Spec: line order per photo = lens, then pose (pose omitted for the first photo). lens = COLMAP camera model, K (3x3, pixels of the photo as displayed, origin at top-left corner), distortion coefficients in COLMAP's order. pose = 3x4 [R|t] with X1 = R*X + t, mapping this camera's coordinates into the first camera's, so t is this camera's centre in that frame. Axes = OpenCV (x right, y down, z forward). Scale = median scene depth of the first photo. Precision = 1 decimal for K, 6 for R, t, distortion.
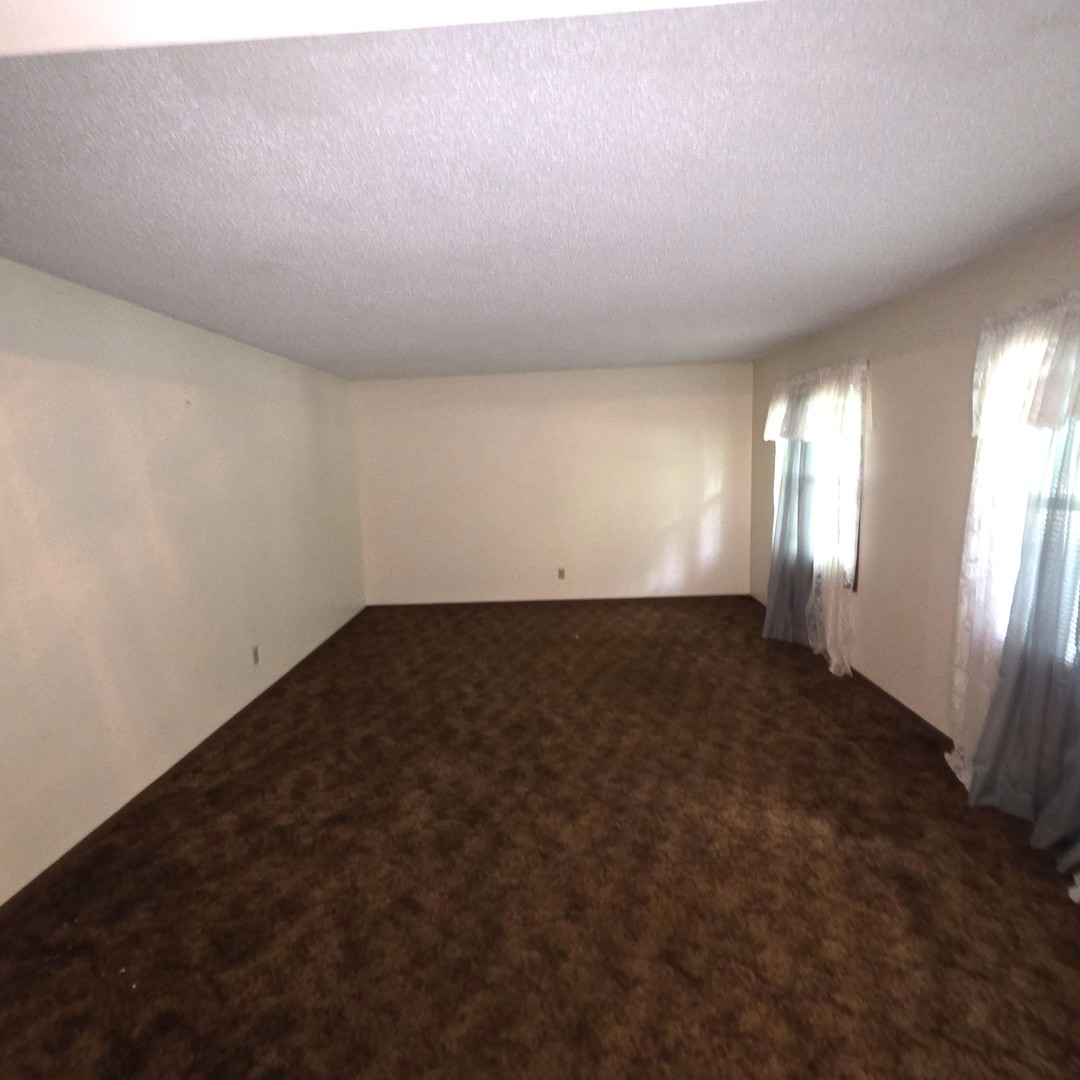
lens RADIAL K [[592.9, 0, 540.0], [0, 592.9, 538.0], [0, 0, 1]] dist [-0.004137, 0.002218]
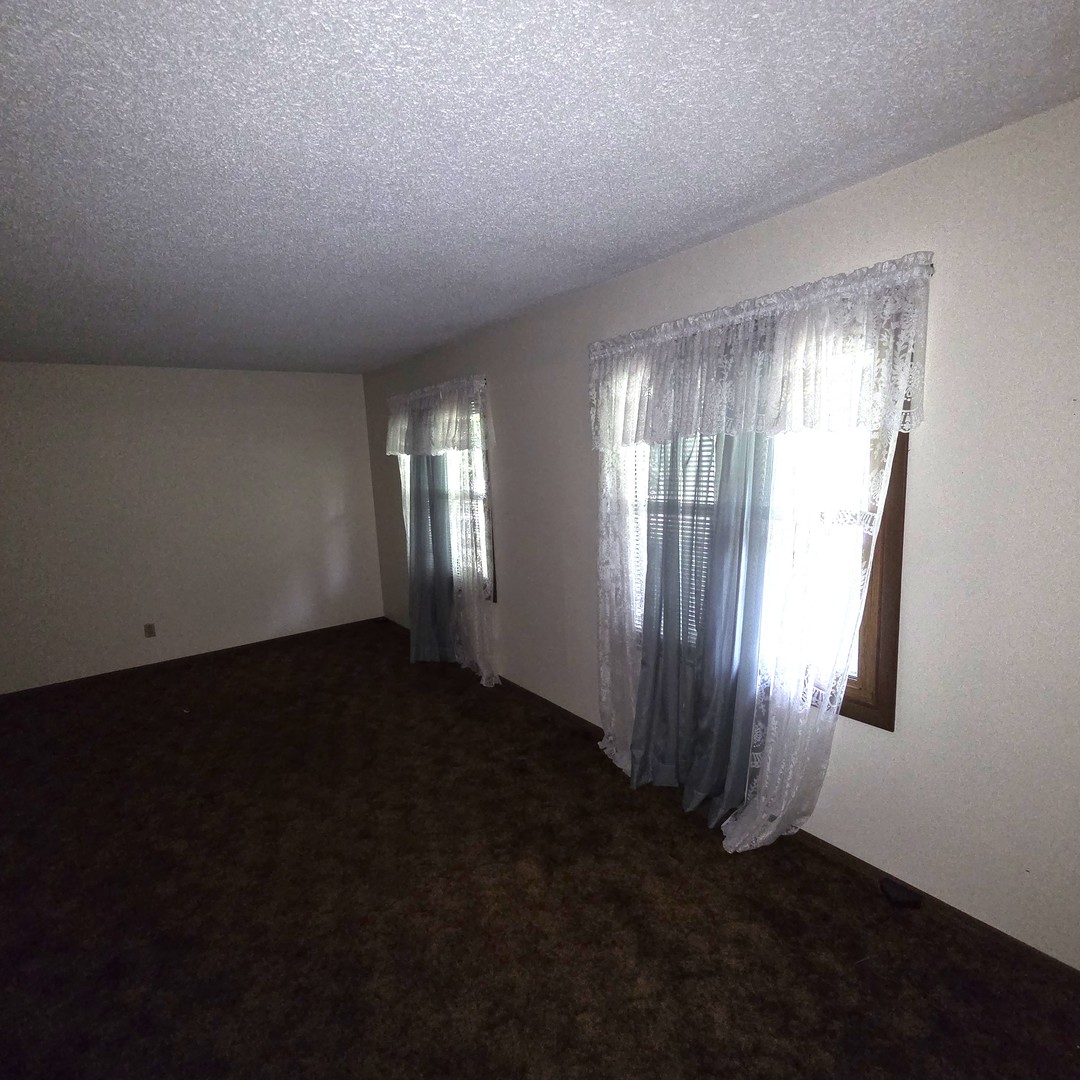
lens RADIAL K [[592.9, 0, 535.3], [0, 592.9, 542.8], [0, 0, 1]] dist [-0.004137, 0.002218]
pose [[0.799953, -0.090534, 0.593194, -0.020564], [0.101895, 0.994691, 0.014401, -0.030479], [-0.591349, 0.048923, 0.804931, 0.199462]]
